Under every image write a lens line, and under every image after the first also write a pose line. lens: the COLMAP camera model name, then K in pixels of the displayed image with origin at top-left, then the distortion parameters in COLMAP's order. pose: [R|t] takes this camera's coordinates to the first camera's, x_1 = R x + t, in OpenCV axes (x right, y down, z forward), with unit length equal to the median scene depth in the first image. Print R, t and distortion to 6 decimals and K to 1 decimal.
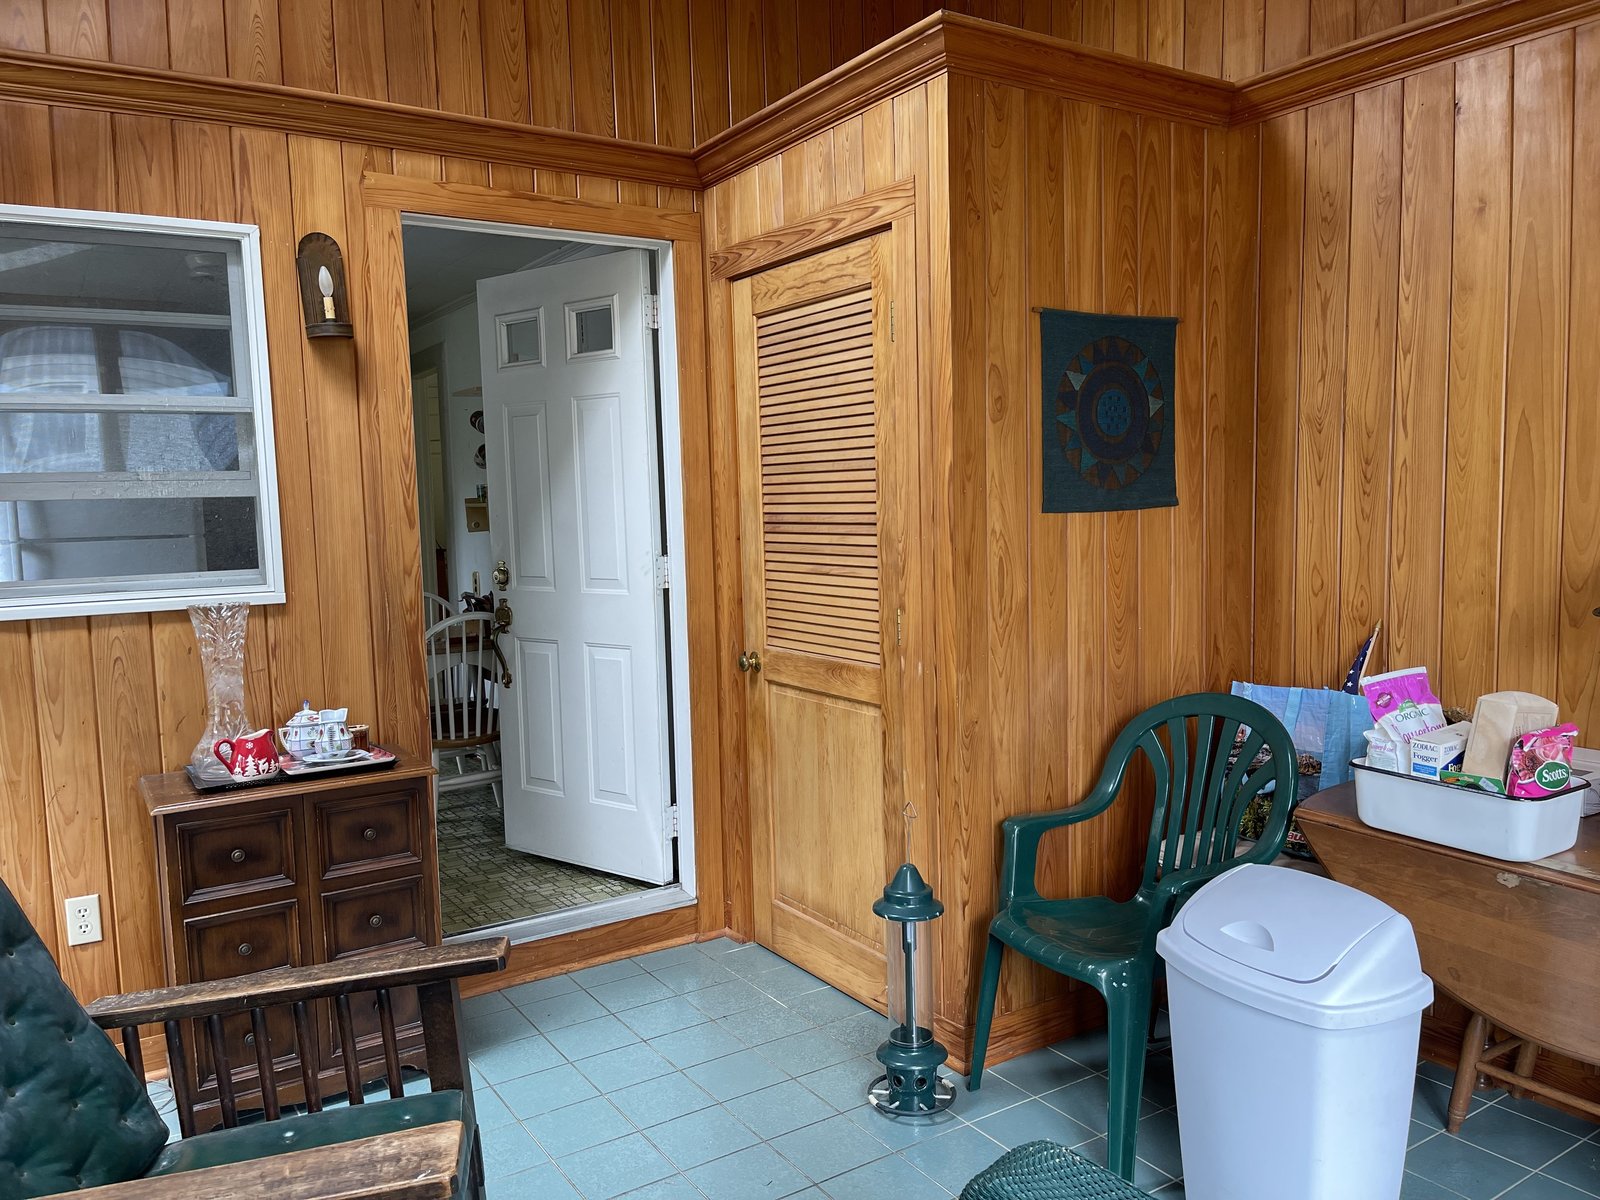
lens RADIAL K [[1228.1, 0, 851.4], [0, 1228.1, 615.4], [0, 0, 1]] dist [0.062510, -0.050666]
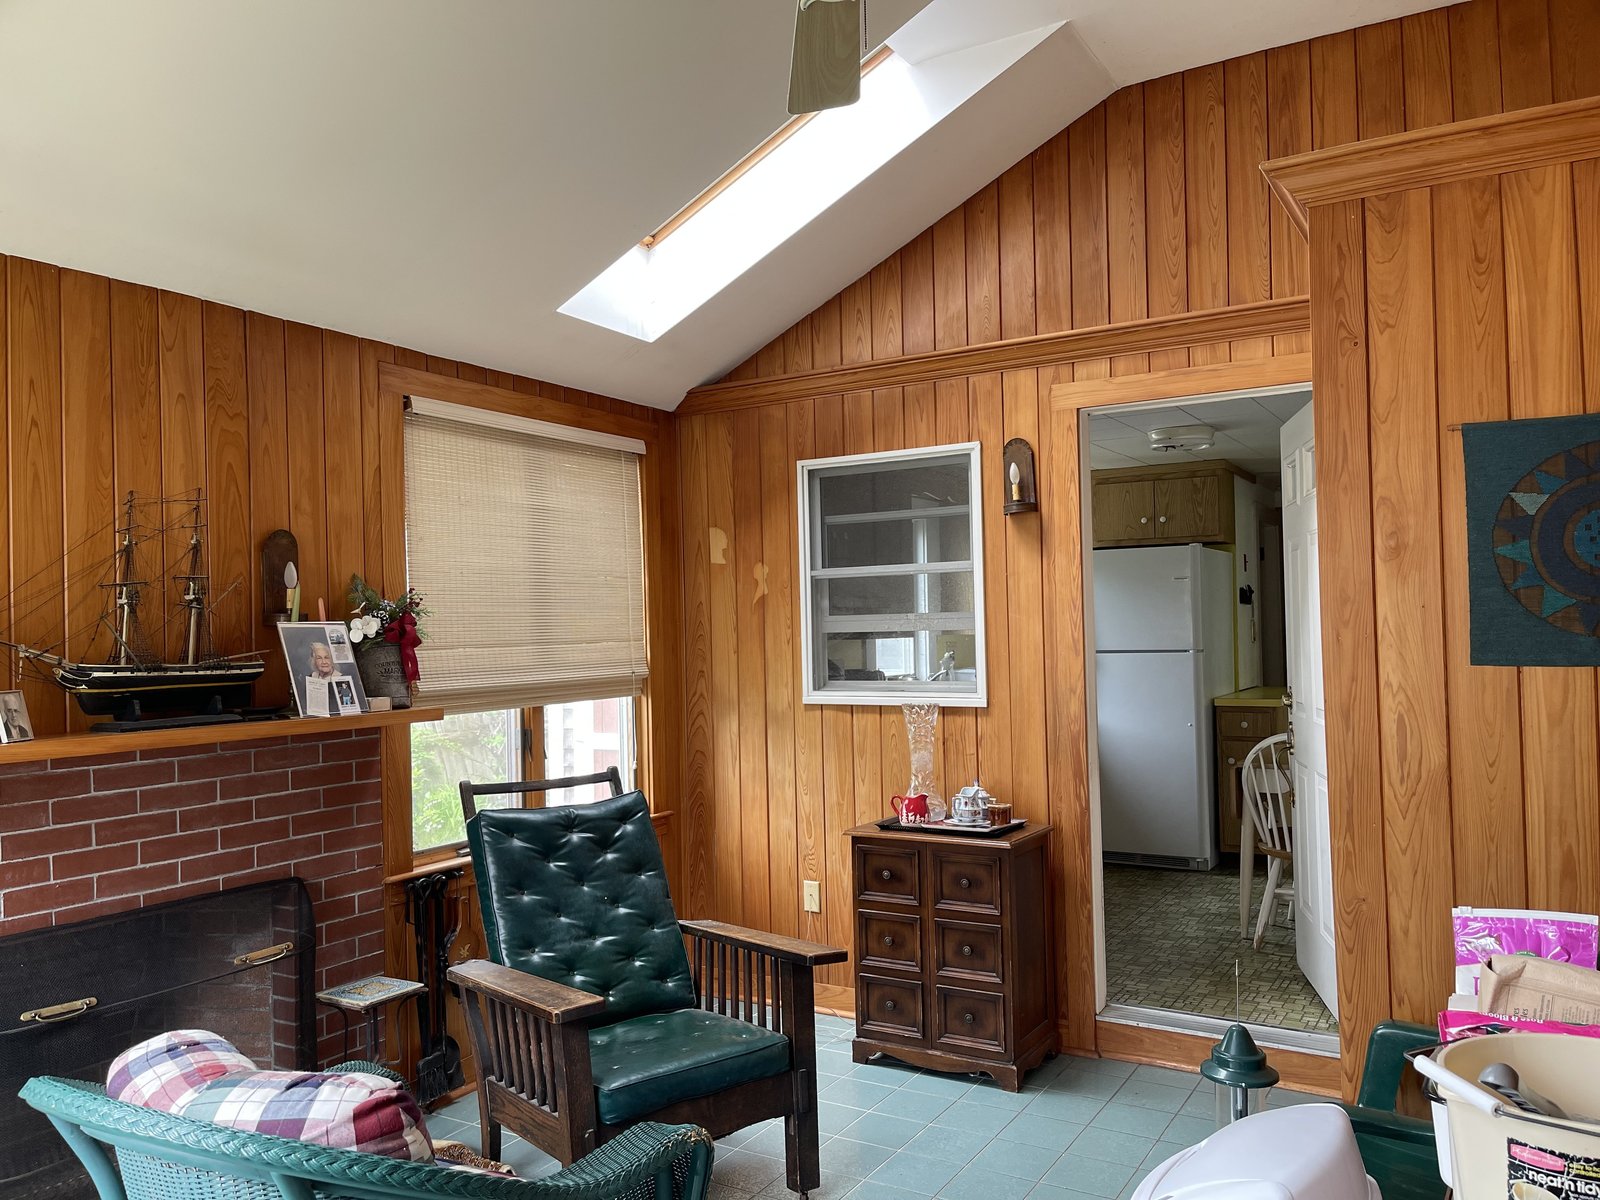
lens RADIAL K [[1228.1, 0, 788.9], [0, 1228.1, 607.6], [0, 0, 1]] dist [0.062510, -0.050666]
pose [[0.423221, -0.000439, -0.906026, 0.708739], [-0.078133, 0.996257, -0.036980, -0.054237], [0.902651, 0.086441, 0.421603, 0.226864]]
